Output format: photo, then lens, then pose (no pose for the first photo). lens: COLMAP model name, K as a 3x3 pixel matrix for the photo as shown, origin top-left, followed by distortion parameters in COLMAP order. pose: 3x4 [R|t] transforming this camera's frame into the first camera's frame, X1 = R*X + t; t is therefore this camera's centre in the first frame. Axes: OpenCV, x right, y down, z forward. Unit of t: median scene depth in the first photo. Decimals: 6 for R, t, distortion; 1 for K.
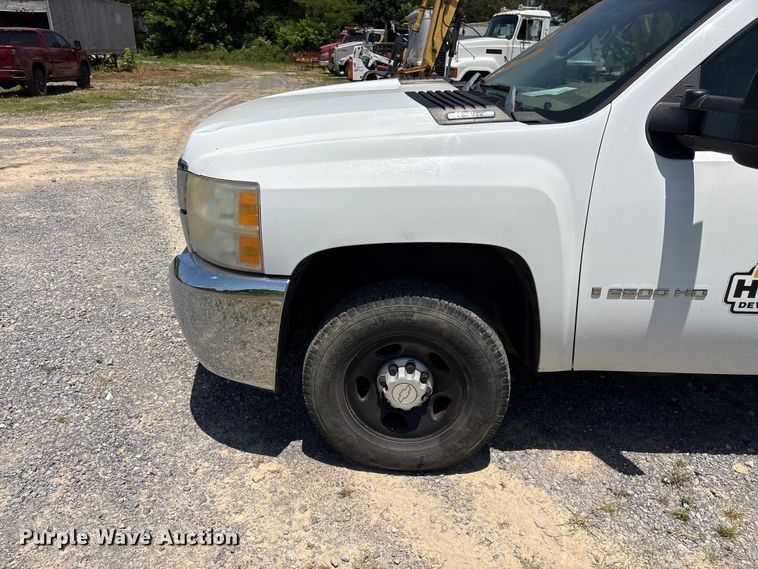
lens RADIAL K [[576.9, 0, 386.0], [0, 576.9, 294.0], [0, 0, 1]] dist [0.039259, -0.044436]
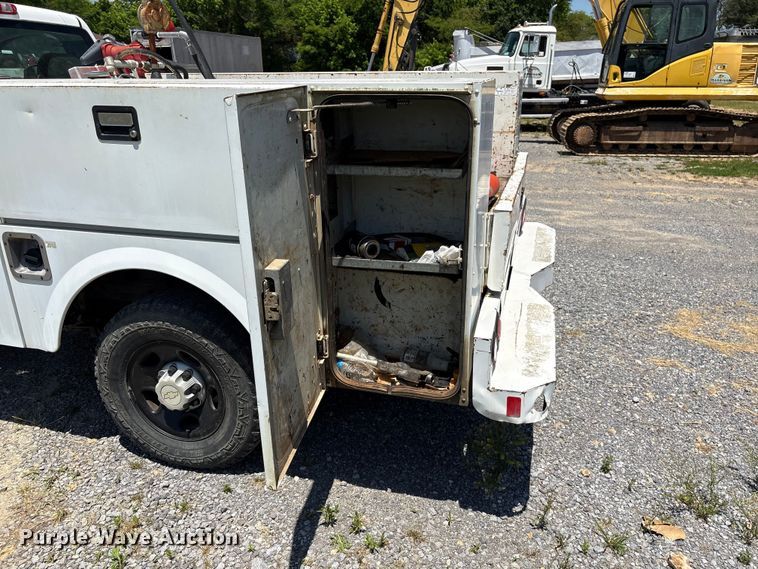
lens RADIAL K [[576.9, 0, 388.6], [0, 576.9, 288.6], [0, 0, 1]] dist [0.039259, -0.044436]
pose [[0.961279, 0.070263, -0.266469, 1.939420], [-0.081006, 0.996276, -0.029528, 0.009819], [0.263402, 0.049971, 0.963391, 0.081319]]
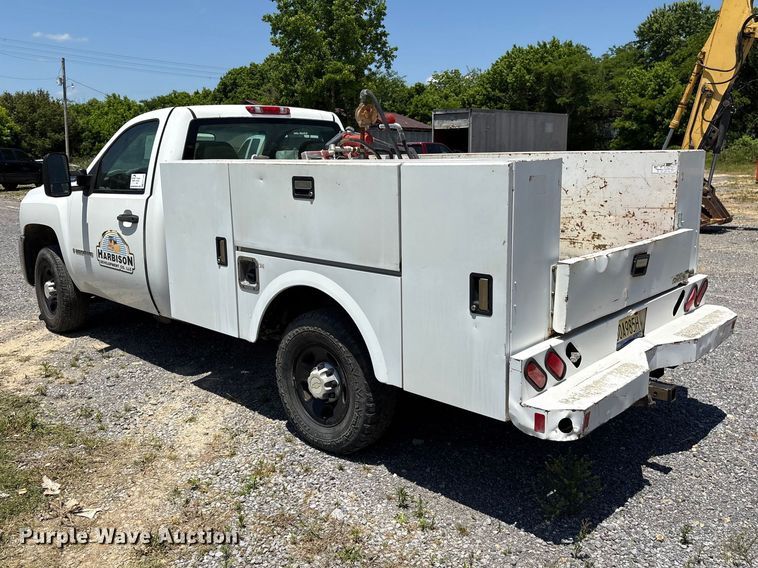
lens RADIAL K [[676.0, 0, 356.4], [0, 676.0, 273.8], [0, 0, 1]] dist [0.052554, -0.047194]
pose [[0.704134, 0.095247, -0.703650, 2.406862], [-0.249907, 0.960802, -0.120023, 0.100238], [0.664636, 0.260359, 0.700337, -0.116802]]
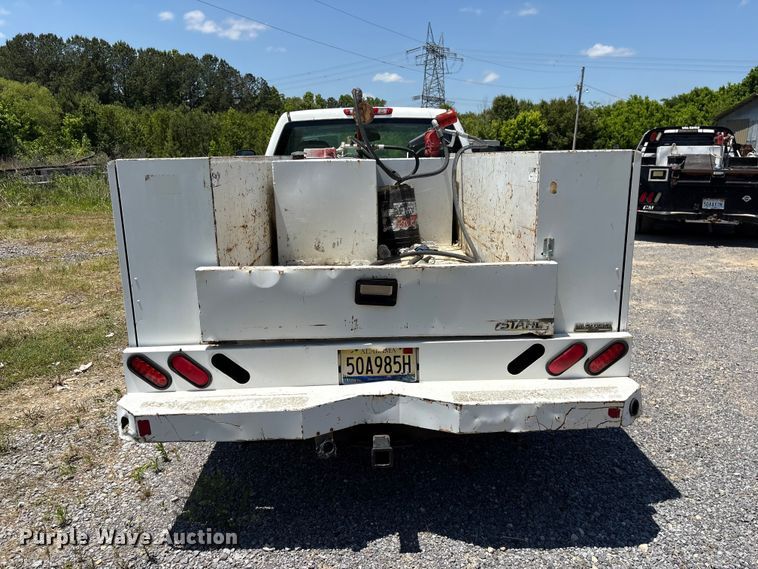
lens RADIAL K [[576.9, 0, 363.4], [0, 576.9, 295.1], [0, 0, 1]] dist [0.039259, -0.044436]
pose [[-0.002076, 0.215956, -0.976401, 2.746526], [-0.380981, 0.902594, 0.200442, -0.368453], [0.924580, 0.372407, 0.080401, 1.040383]]
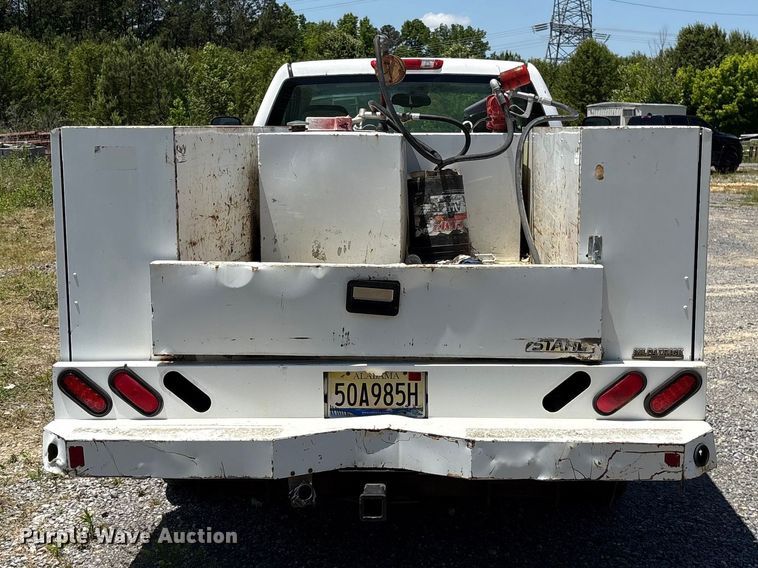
lens RADIAL K [[1066.3, 0, 377.9], [0, 1066.3, 276.5], [0, 0, 1]] dist [0.063516, 0.000000]
pose [[-0.063114, 0.119052, -0.990880, 3.165385], [-0.397788, 0.907583, 0.134381, -0.402486], [0.915304, 0.402641, -0.009924, 1.136391]]
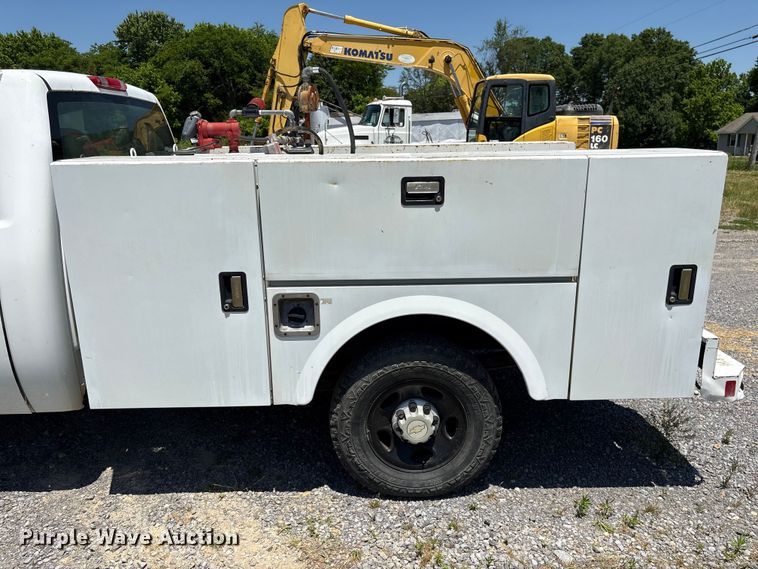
lens RADIAL K [[576.9, 0, 381.7], [0, 576.9, 289.2], [0, 0, 1]] dist [0.039259, -0.044436]
pose [[0.999309, -0.036541, 0.006800, 1.326794], [0.037131, 0.989585, -0.139079, 0.073125], [-0.001647, 0.139235, 0.990258, -0.152143]]
